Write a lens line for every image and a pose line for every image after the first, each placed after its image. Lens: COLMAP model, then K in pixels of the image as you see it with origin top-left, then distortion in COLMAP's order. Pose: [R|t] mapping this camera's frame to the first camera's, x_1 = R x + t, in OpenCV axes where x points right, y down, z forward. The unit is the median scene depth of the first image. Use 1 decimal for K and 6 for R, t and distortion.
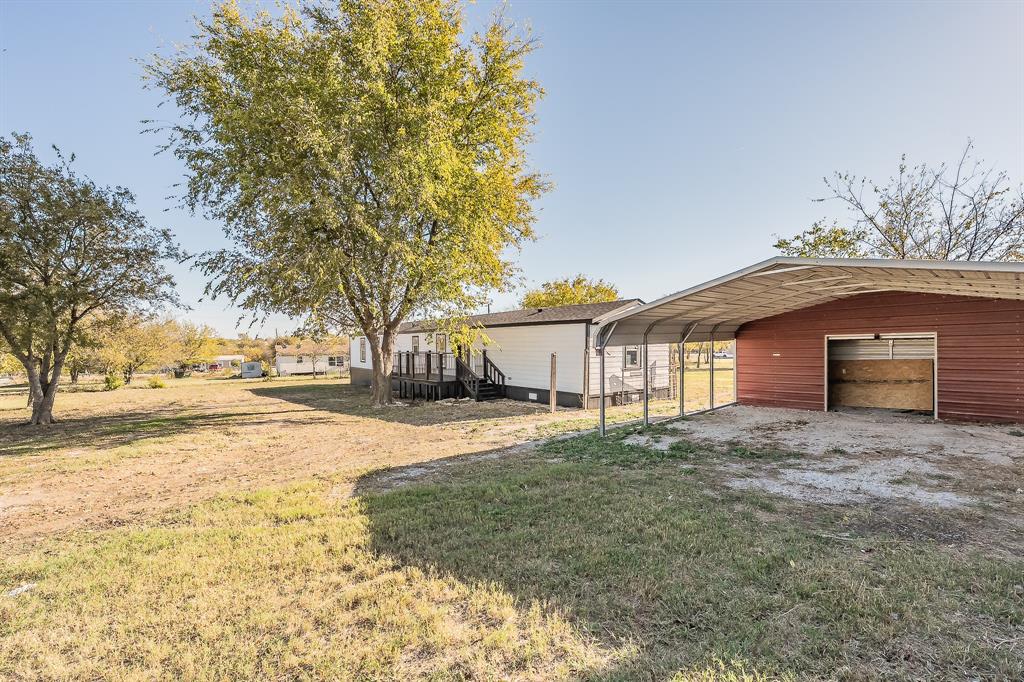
lens RADIAL K [[399.0, 0, 514.1], [0, 399.0, 351.1], [0, 0, 1]] dist [0.000305, -0.000260]
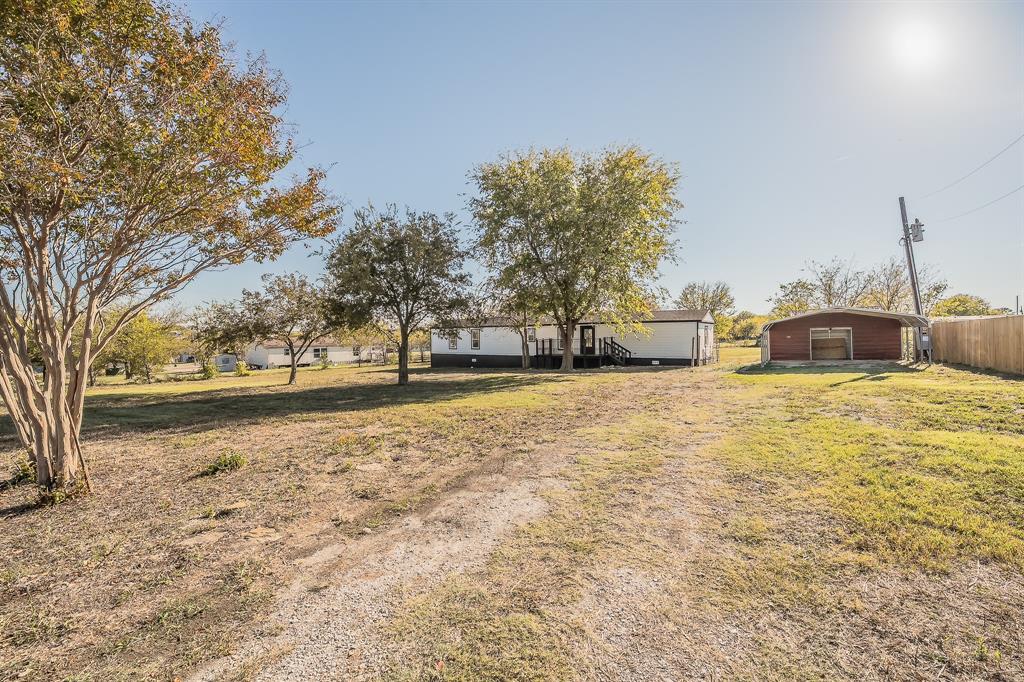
lens RADIAL K [[416.9, 0, 513.2], [0, 416.9, 337.0], [0, 0, 1]] dist [0.002008, -0.000234]
pose [[0.959735, -0.004770, 0.280867, -1.075583], [0.009273, 0.999849, -0.014707, 0.020897], [-0.280754, 0.016719, 0.959634, -0.595613]]
